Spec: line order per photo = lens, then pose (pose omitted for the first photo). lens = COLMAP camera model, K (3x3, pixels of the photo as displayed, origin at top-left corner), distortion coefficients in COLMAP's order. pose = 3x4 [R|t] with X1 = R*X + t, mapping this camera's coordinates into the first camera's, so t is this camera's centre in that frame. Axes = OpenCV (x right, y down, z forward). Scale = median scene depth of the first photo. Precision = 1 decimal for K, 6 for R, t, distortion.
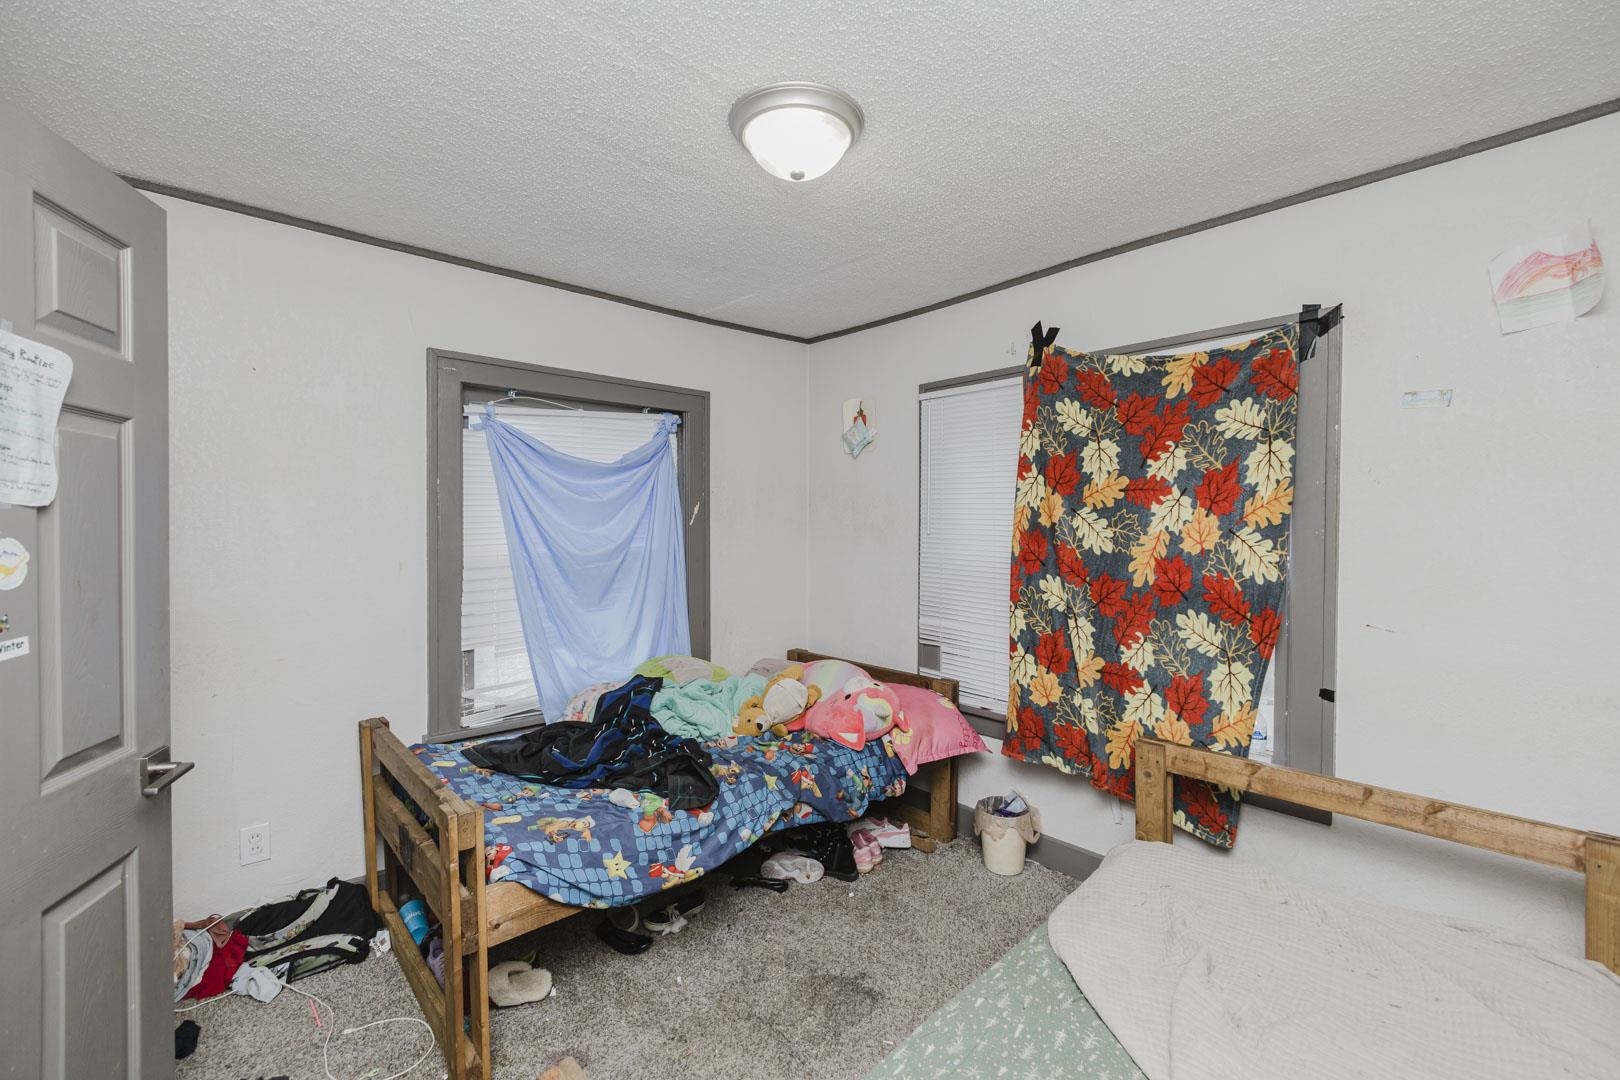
lens RADIAL K [[690.0, 0, 815.5], [0, 690.0, 536.2], [0, 0, 1]] dist [-0.009084, 0.000979]
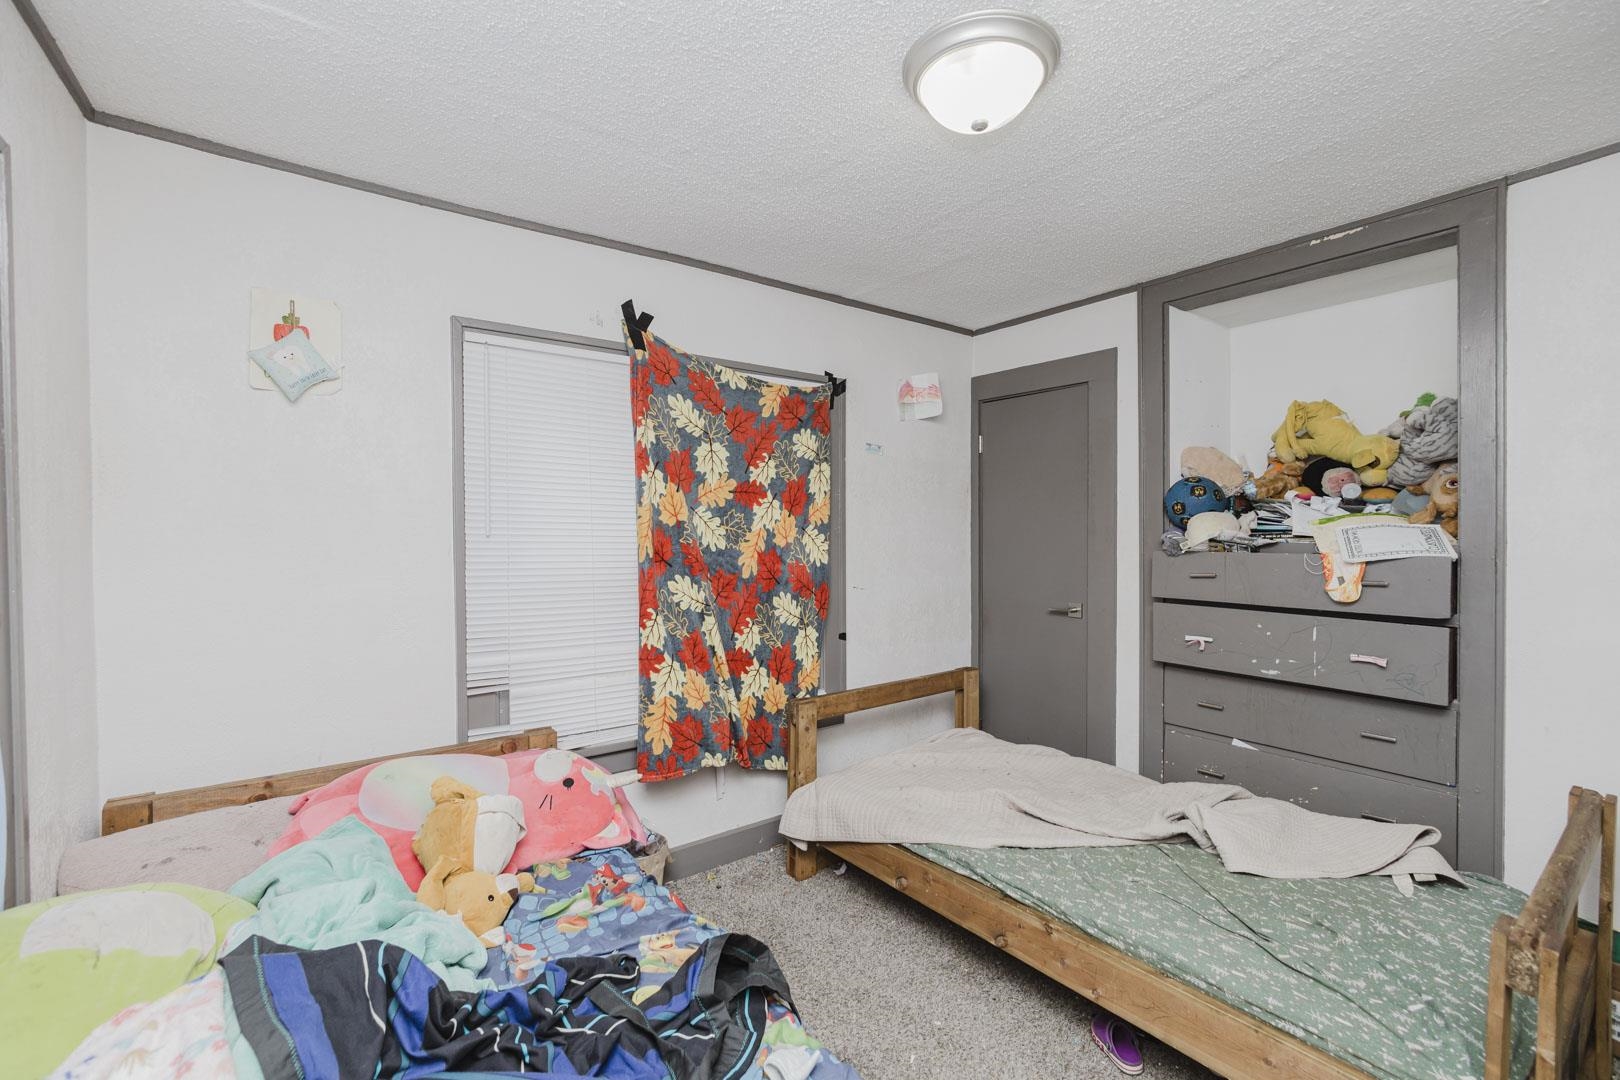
lens RADIAL K [[690.0, 0, 819.2], [0, 690.0, 531.3], [0, 0, 1]] dist [-0.009084, 0.000979]
pose [[0.096025, -0.013375, 0.995289, -0.655113], [0.013488, 0.999835, 0.012134, -0.015608], [-0.995288, 0.012259, 0.096190, 0.779250]]
